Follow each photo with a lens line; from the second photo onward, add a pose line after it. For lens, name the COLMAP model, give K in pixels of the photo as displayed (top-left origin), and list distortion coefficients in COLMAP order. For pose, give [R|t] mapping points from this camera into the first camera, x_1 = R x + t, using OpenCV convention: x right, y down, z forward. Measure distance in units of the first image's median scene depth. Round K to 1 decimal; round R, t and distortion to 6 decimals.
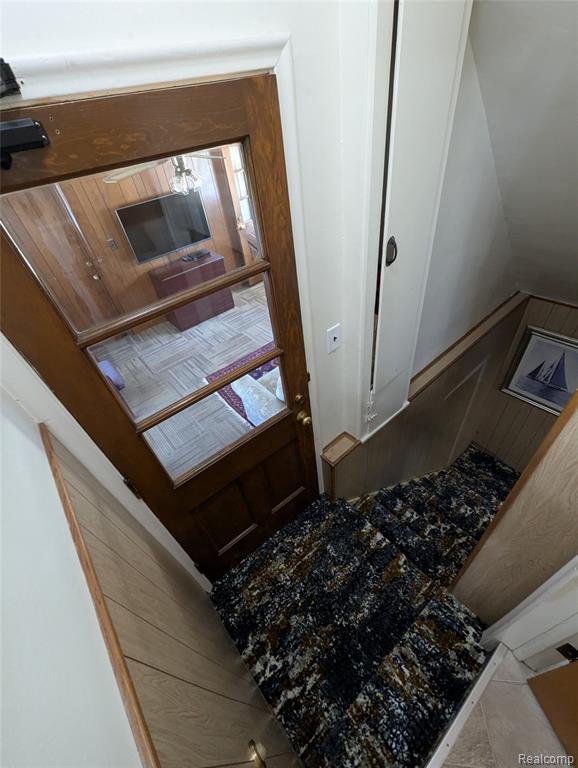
lens RADIAL K [[320.5, 0, 284.7], [0, 320.5, 388.5], [0, 0, 1]] dist [-0.004079, -0.000854]
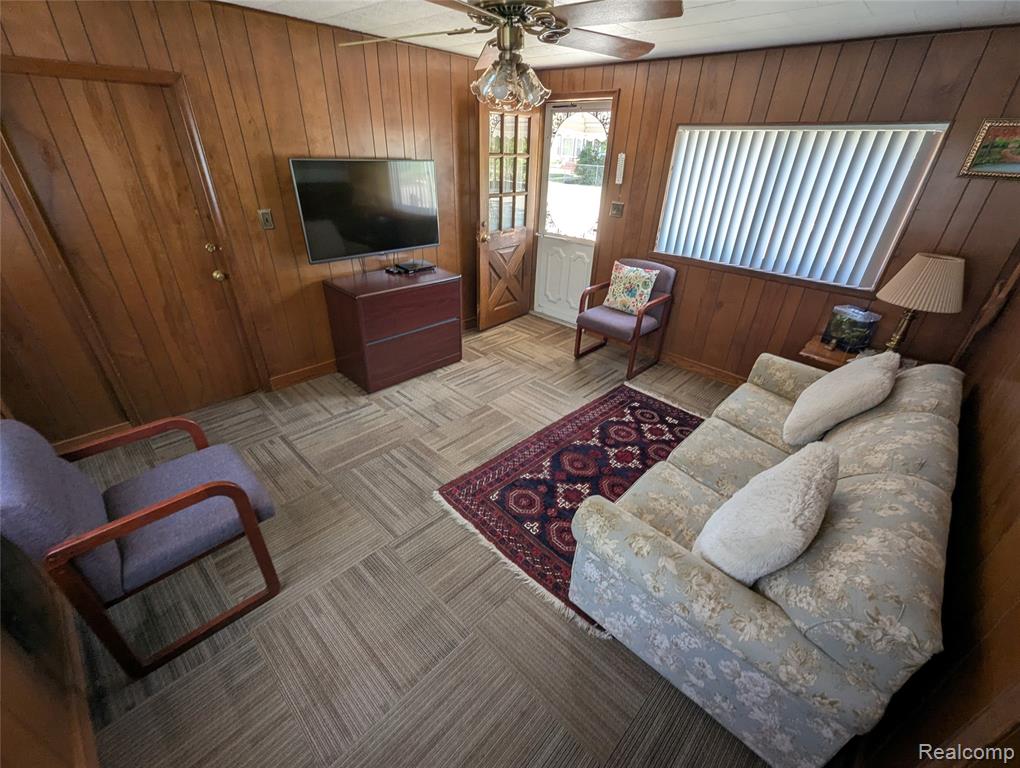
lens RADIAL K [[425.6, 0, 515.8], [0, 425.6, 391.2], [0, 0, 1]] dist [-0.004079, -0.000854]
pose [[0.977183, 0.085013, 0.194645, -0.235745], [-0.041158, 0.974826, -0.219134, -0.038138], [-0.208374, 0.206122, 0.956083, 0.286489]]
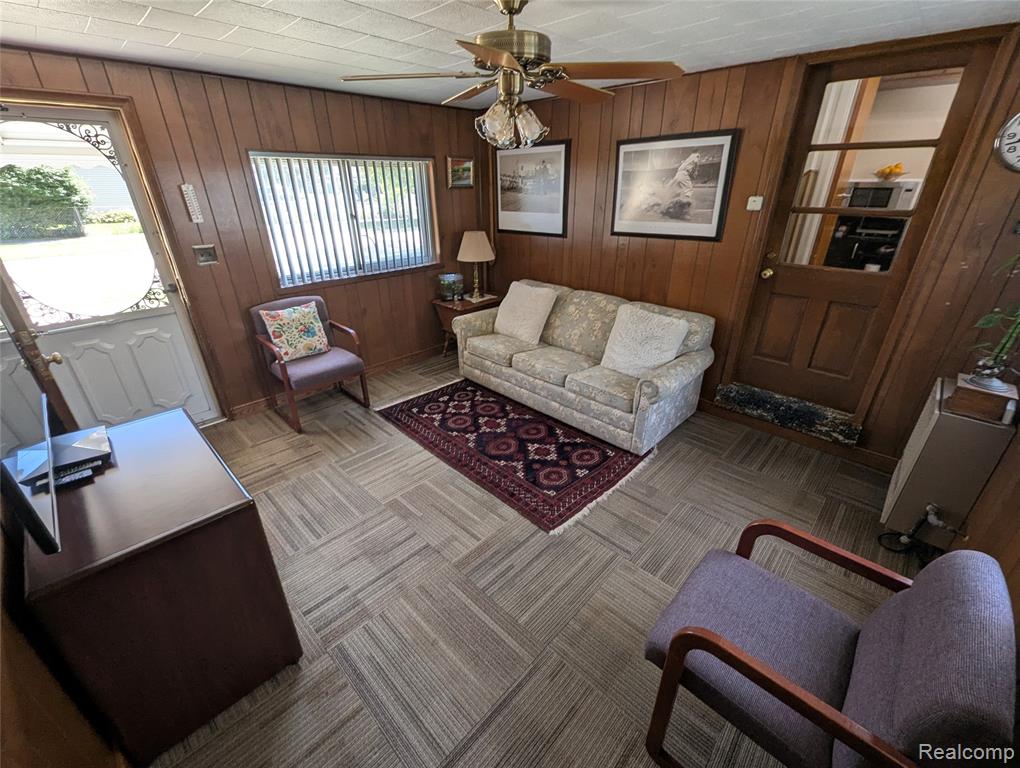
lens RADIAL K [[425.6, 0, 515.5], [0, 425.6, 387.2], [0, 0, 1]] dist [-0.004079, -0.000854]
pose [[-0.129703, -0.297828, 0.945767, -0.659639], [0.671682, 0.675253, 0.304756, -0.341314], [-0.729397, 0.674783, 0.112463, 0.717134]]
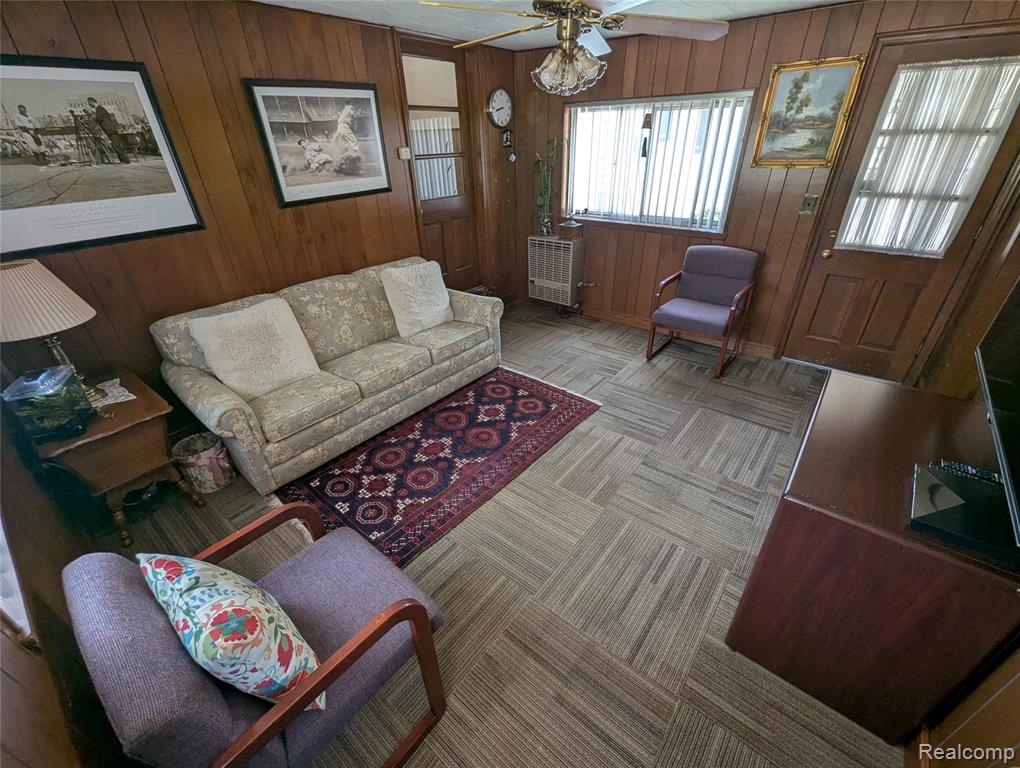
lens RADIAL K [[425.6, 0, 513.3], [0, 425.6, 387.2], [0, 0, 1]] dist [-0.004079, -0.000854]
pose [[-0.965495, 0.242523, -0.094875, -0.019013], [-0.018591, 0.299195, 0.954011, -0.707722], [0.259756, 0.922857, -0.284363, 1.002989]]
